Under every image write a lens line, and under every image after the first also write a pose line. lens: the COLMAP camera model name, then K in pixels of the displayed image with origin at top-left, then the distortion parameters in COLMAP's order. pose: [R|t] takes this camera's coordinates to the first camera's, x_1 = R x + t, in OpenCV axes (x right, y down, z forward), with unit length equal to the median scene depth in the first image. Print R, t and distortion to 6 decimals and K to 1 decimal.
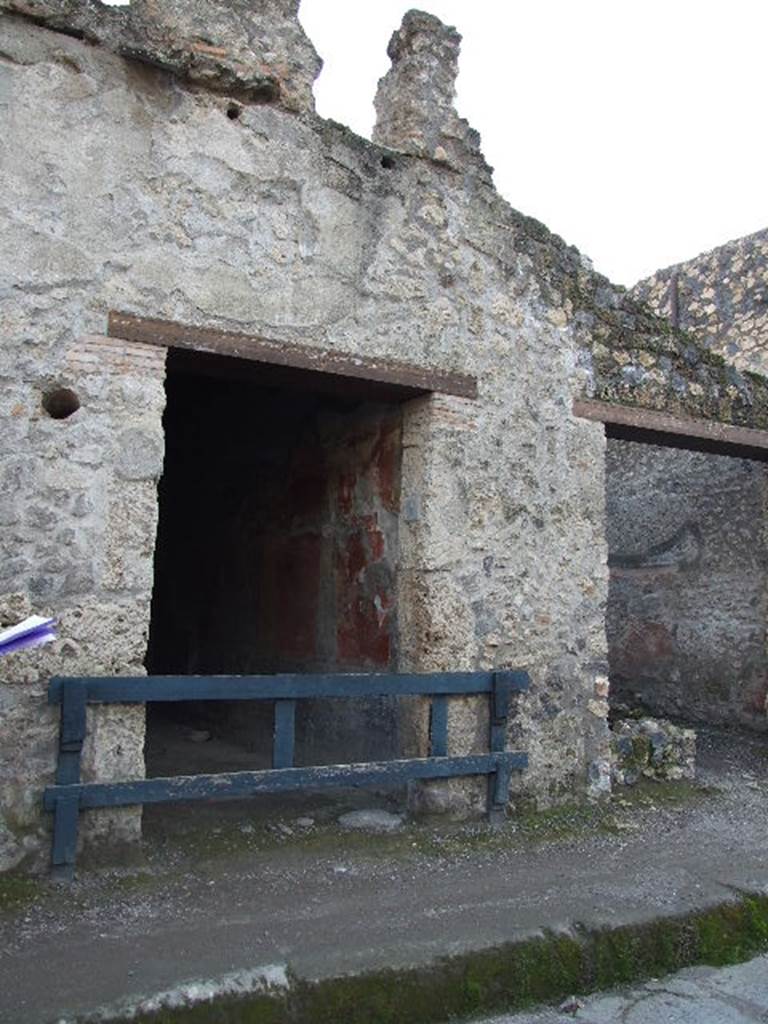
lens RADIAL K [[851.9, 0, 384.0], [0, 851.9, 512.0], [0, 0, 1]] dist [-0.042257, 0.000610]
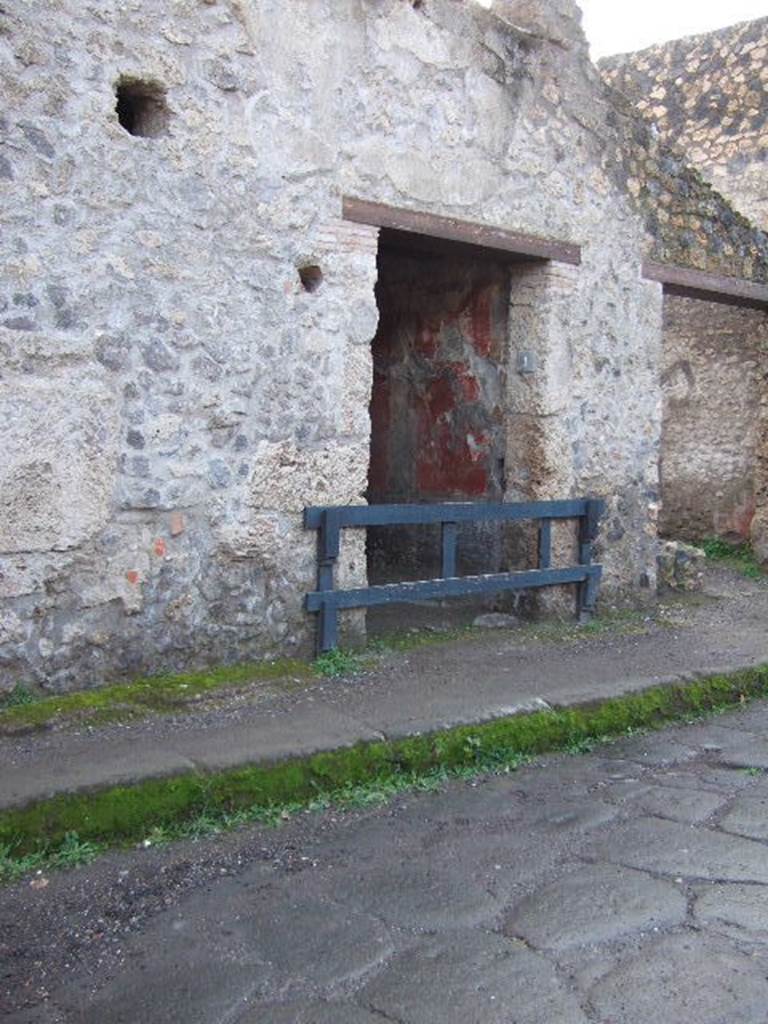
lens RADIAL K [[1150.8, 0, 384.0], [0, 1150.8, 512.0], [0, 0, 1]] dist [-0.036186, -0.033682]
pose [[0.971960, -0.017083, 0.234523, -0.528966], [-0.026047, 0.983398, 0.179580, -0.078610], [-0.233697, -0.180654, 0.955379, -0.486698]]
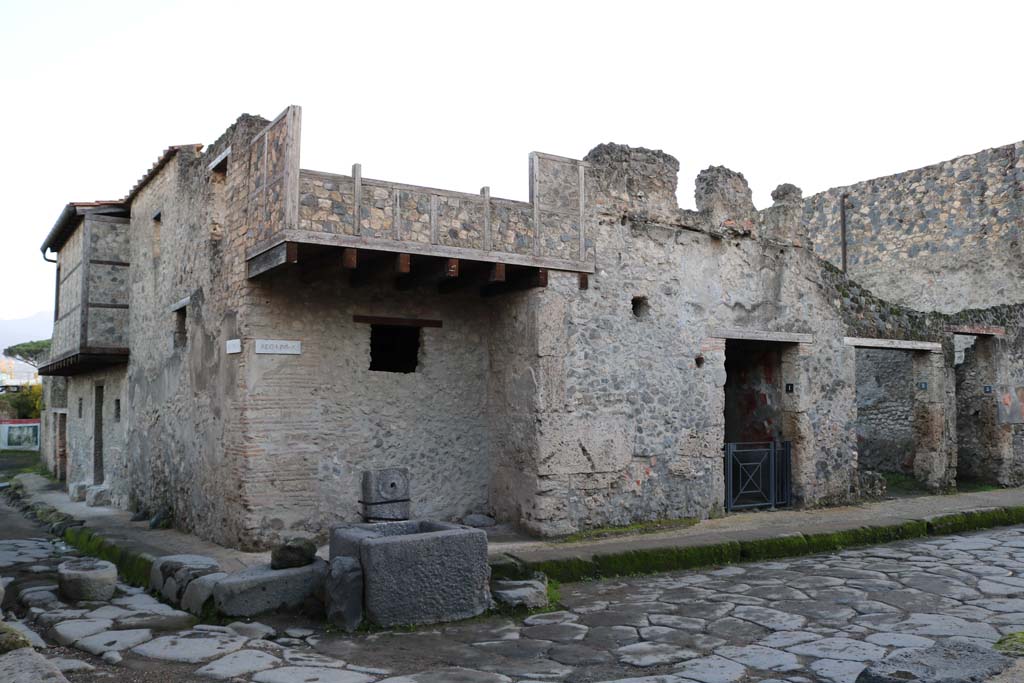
lens RADIAL K [[953.8, 0, 512.0], [0, 953.8, 341.5], [0, 0, 1]] dist [-0.193875, 0.196210]
pose [[0.998018, -0.016005, 0.060855, -0.976697], [0.013182, 0.998831, 0.046516, -0.286910], [-0.061528, -0.045621, 0.997062, -1.762644]]
